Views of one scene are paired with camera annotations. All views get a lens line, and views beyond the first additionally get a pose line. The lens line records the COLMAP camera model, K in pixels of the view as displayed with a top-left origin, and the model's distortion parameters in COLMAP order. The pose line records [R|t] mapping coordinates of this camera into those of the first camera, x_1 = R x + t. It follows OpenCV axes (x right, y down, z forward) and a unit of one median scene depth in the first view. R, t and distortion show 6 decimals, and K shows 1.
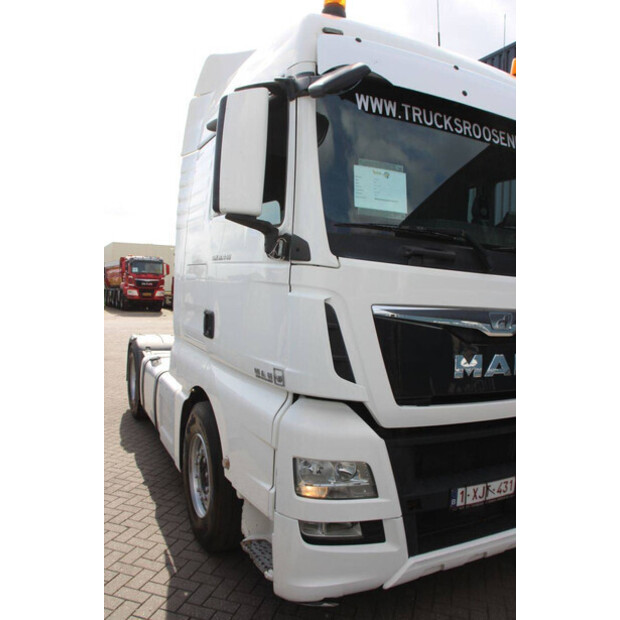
lens RADIAL K [[513.0, 0, 310.0], [0, 513.0, 310.0], [0, 0, 1]] dist [-0.165597, 0.119155]
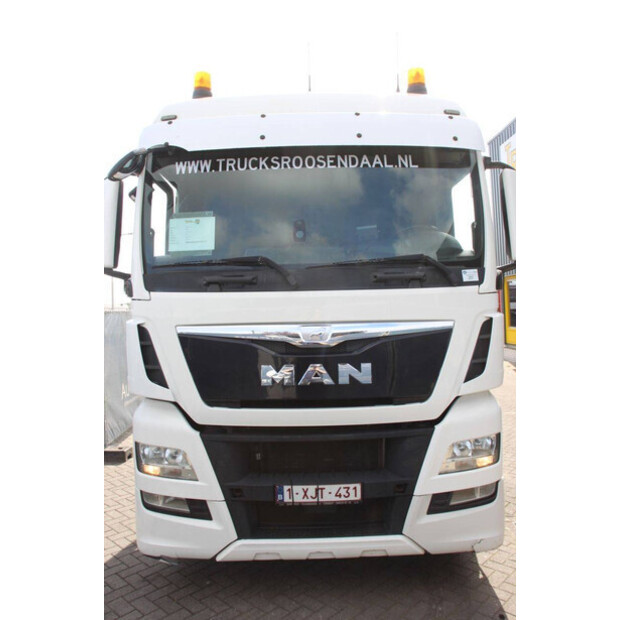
lens RADIAL K [[513.0, 0, 310.0], [0, 513.0, 310.0], [0, 0, 1]] dist [-0.165597, 0.119155]
pose [[0.886755, -0.070628, -0.456812, 0.913464], [0.050338, 0.997135, -0.056453, 0.035082], [0.459490, 0.027065, 0.887770, 0.018489]]
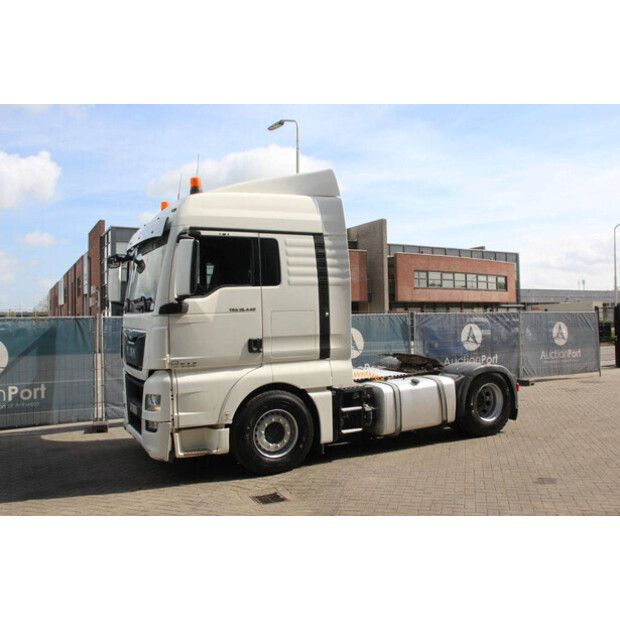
lens RADIAL K [[551.2, 0, 310.0], [0, 551.2, 310.0], [0, 0, 1]] dist [-0.117722, -0.005912]
pose [[0.016426, -0.059162, -0.998113, 3.082266], [-0.026961, 0.997859, -0.059591, 0.045228], [0.999502, 0.027889, 0.014795, 1.879295]]
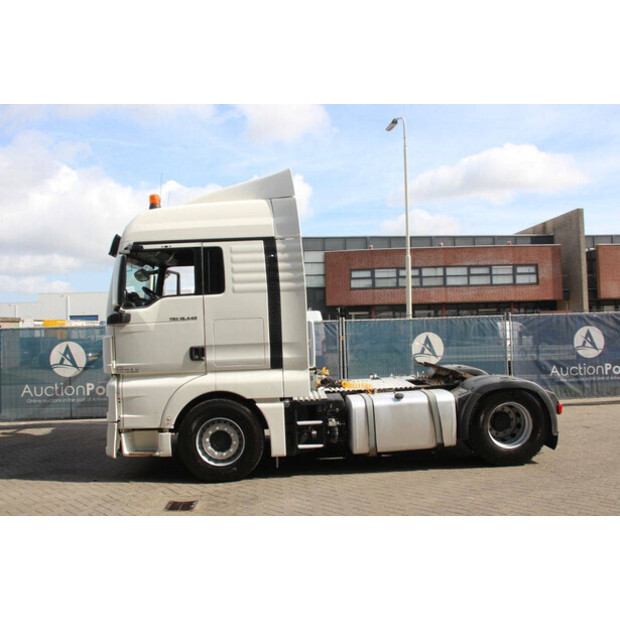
lens RADIAL K [[525.3, 0, 310.0], [0, 525.3, 310.0], [0, 0, 1]] dist [-0.111375, 0.007768]
pose [[-0.416545, -0.056402, -0.907364, 2.559050], [-0.030773, 0.998376, -0.047932, -0.036690], [0.908594, 0.007957, -0.417604, 3.139177]]
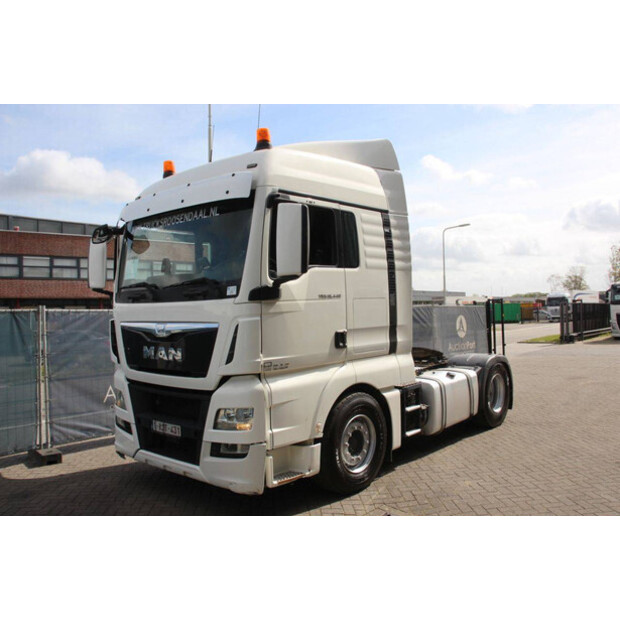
lens RADIAL K [[551.1, 0, 310.0], [0, 551.1, 310.0], [0, 0, 1]] dist [-0.112444, 0.005781]
pose [[0.365926, -0.058164, -0.928825, 2.460497], [0.001045, 0.998070, -0.062089, 0.080635], [0.930644, 0.021749, 0.365280, 0.817406]]
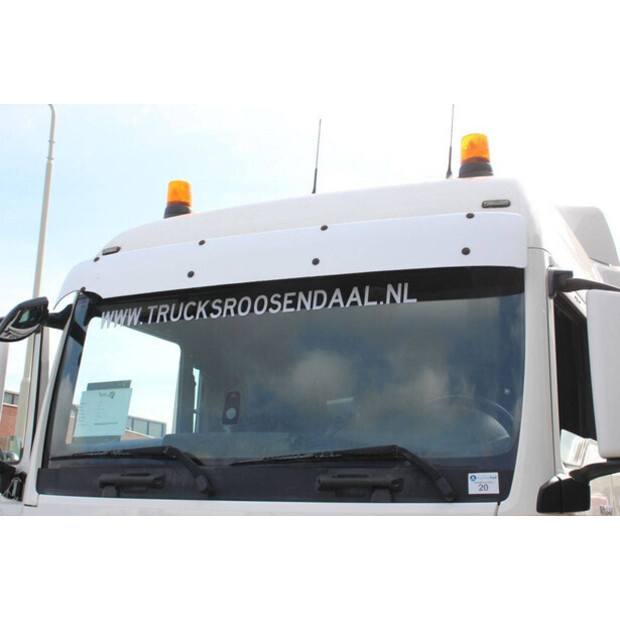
lens RADIAL K [[898.3, 0, 310.0], [0, 898.3, 310.0], [0, 0, 1]] dist [0.031626, 0.004299]
pose [[0.612804, -0.214821, -0.760476, 1.532164], [-0.026834, 0.956129, -0.291714, 0.042251], [0.789779, 0.199170, 0.580155, 0.308096]]
